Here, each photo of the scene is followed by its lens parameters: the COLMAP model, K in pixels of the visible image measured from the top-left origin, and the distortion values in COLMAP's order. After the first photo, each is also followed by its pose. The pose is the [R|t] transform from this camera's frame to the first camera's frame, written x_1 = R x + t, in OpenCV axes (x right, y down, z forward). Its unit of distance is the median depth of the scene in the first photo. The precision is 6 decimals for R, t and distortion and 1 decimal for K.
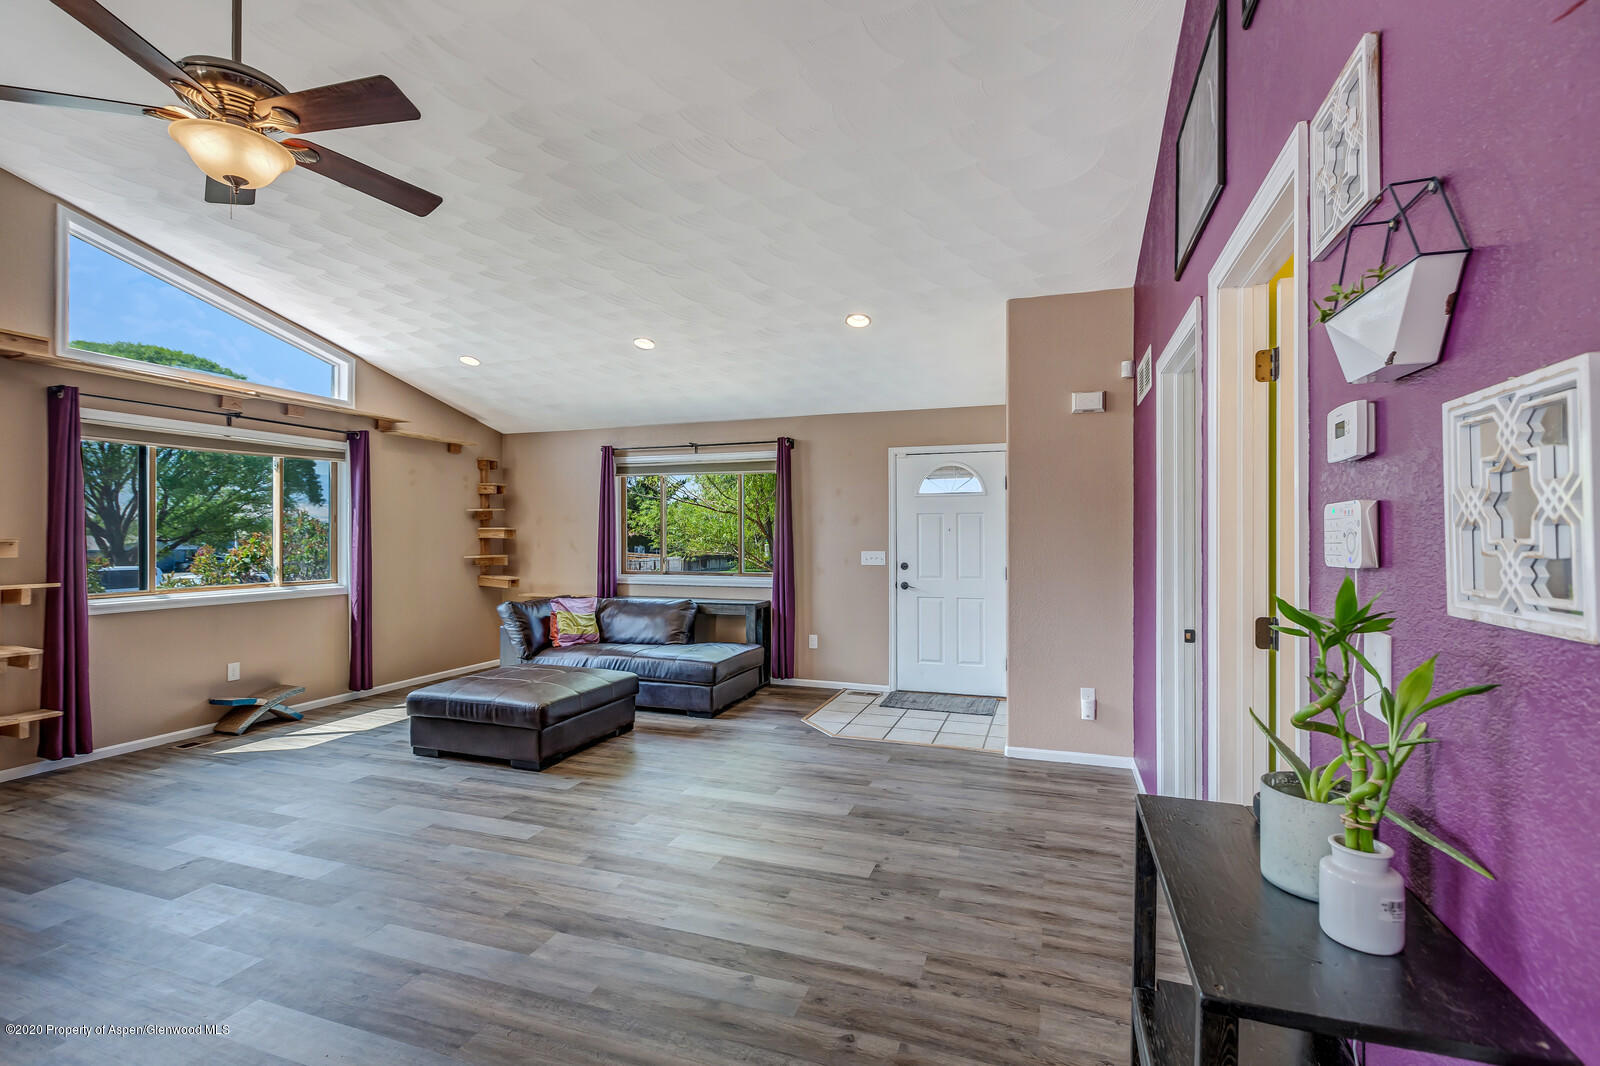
lens RADIAL K [[718.8, 0, 808.0], [0, 718.8, 535.2], [0, 0, 1]] dist [-0.004241, -0.000480]
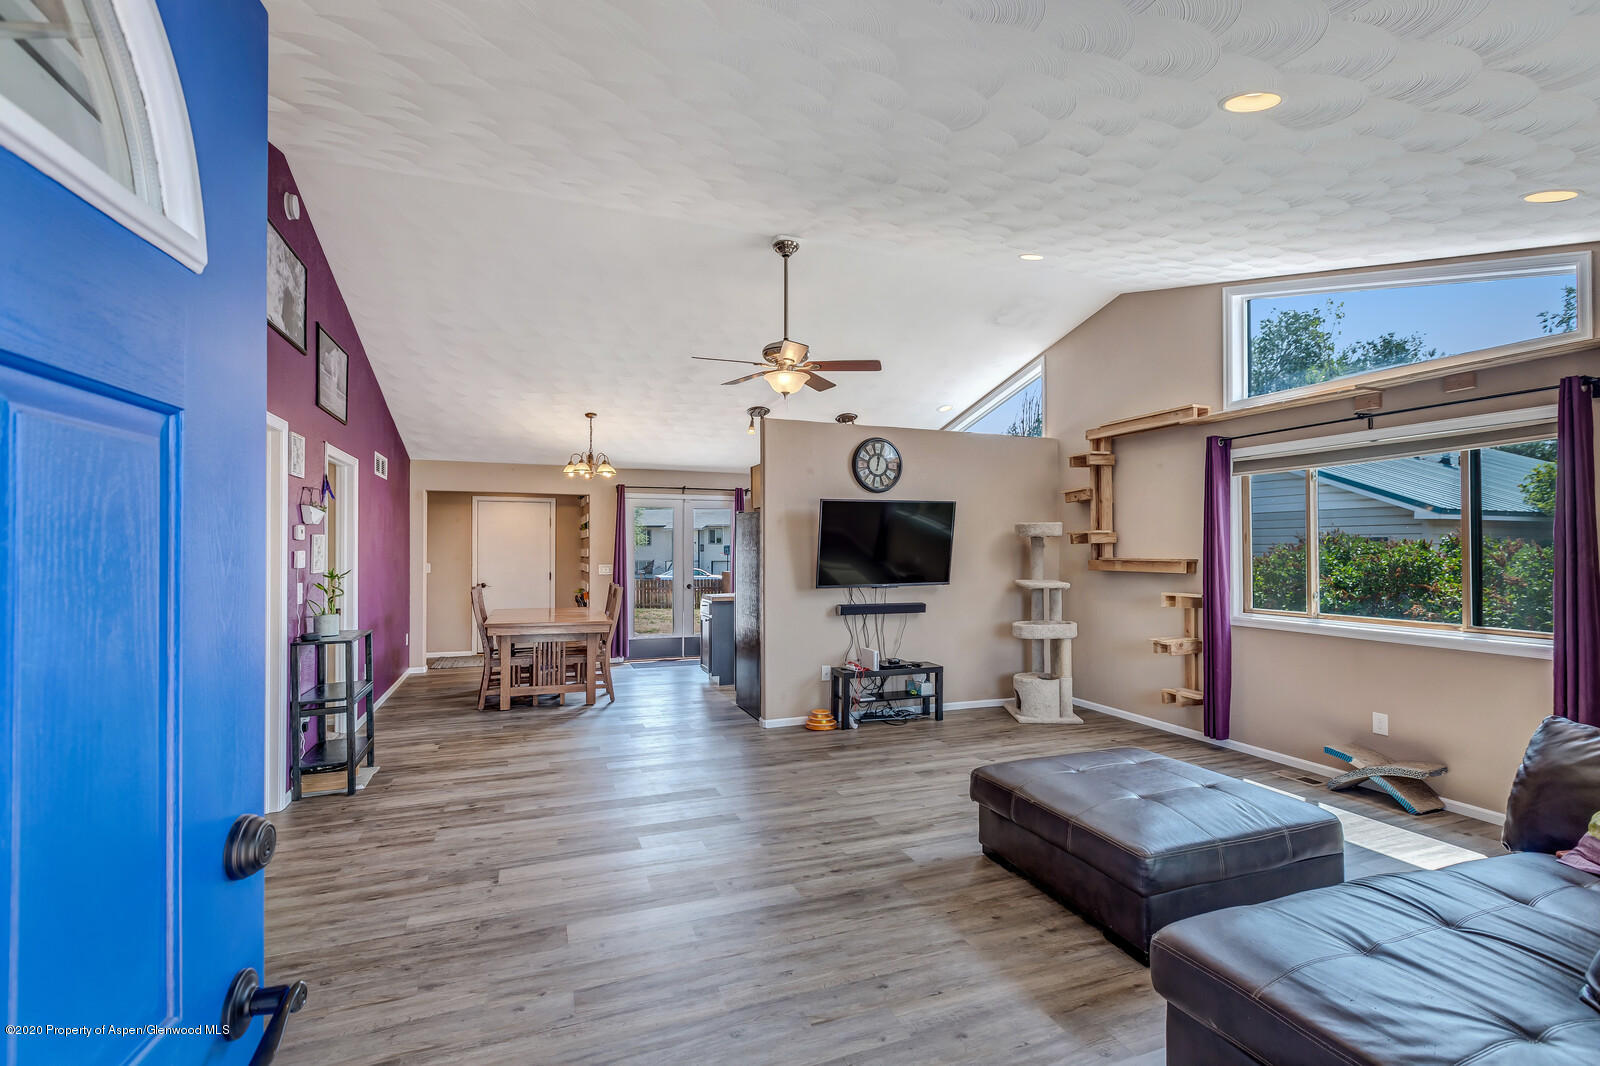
lens RADIAL K [[718.8, 0, 802.9], [0, 718.8, 541.7], [0, 0, 1]] dist [-0.004241, -0.000480]
pose [[-0.769628, -0.004395, -0.638478, 0.425232], [0.002666, 0.999945, -0.010097, -0.021564], [0.638487, -0.009473, -0.769574, 2.114491]]
